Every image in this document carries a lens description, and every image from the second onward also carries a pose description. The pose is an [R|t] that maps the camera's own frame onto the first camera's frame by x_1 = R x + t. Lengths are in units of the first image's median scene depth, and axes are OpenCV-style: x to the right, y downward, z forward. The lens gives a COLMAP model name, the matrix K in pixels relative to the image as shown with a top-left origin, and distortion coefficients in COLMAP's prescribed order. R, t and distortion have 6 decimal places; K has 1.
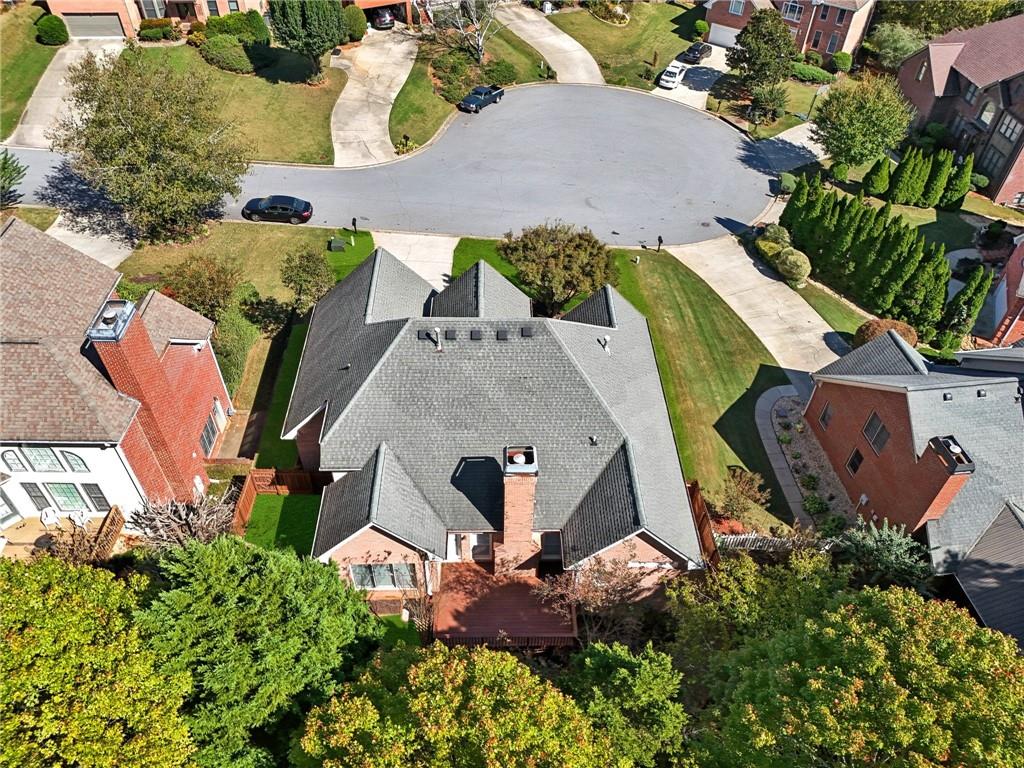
lens RADIAL K [[734.4, 0, 512.0], [0, 734.4, 380.8], [0, 0, 1]] dist [0.050467, -0.037206]
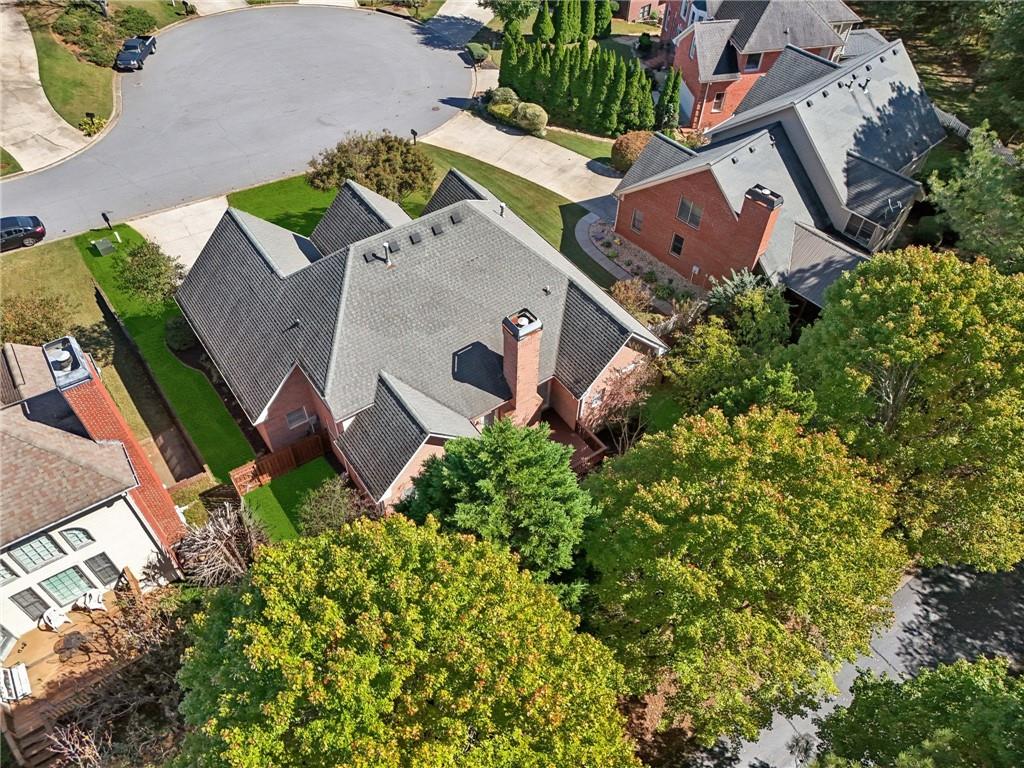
lens RADIAL K [[734.4, 0, 500.1], [0, 734.4, 377.7], [0, 0, 1]] dist [0.050467, -0.037206]
pose [[0.832508, -0.425864, 0.354358, -0.217162], [0.392378, 0.904787, 0.165531, -0.005557], [-0.391112, 0.001236, 0.920342, 0.004085]]
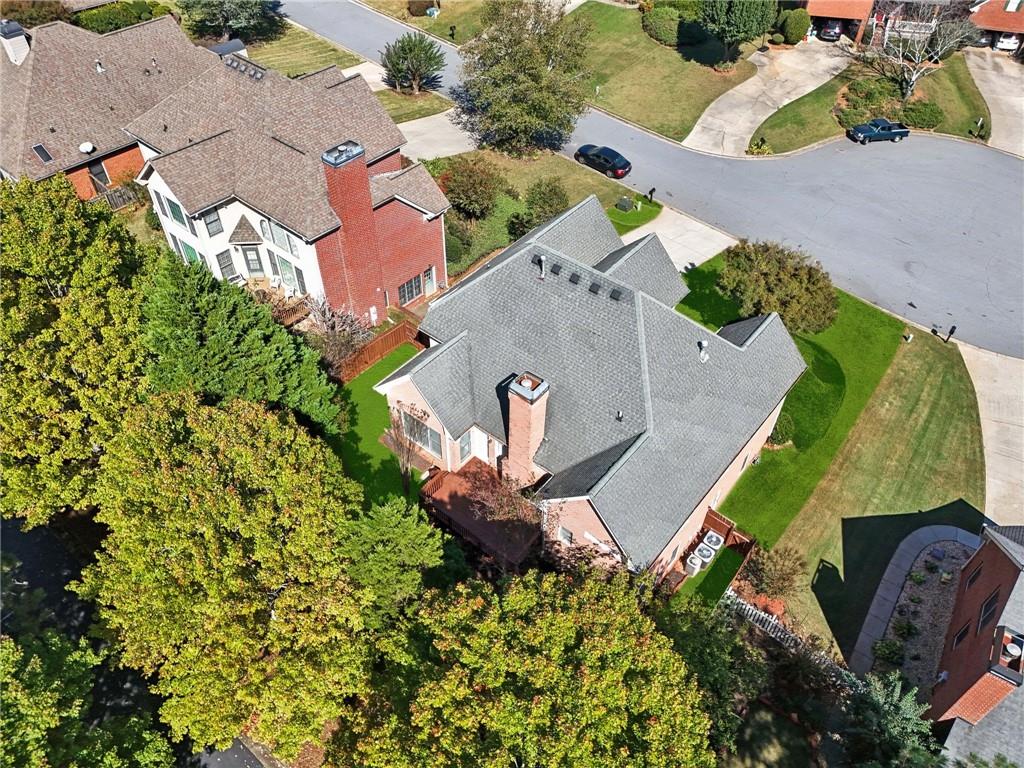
lens RADIAL K [[734.4, 0, 524.6], [0, 734.4, 384.5], [0, 0, 1]] dist [0.050467, -0.037206]
pose [[0.768343, 0.452145, -0.453006, 0.248737], [-0.453894, 0.883937, 0.112409, -0.006533], [0.451253, 0.119248, 0.884393, 0.014973]]
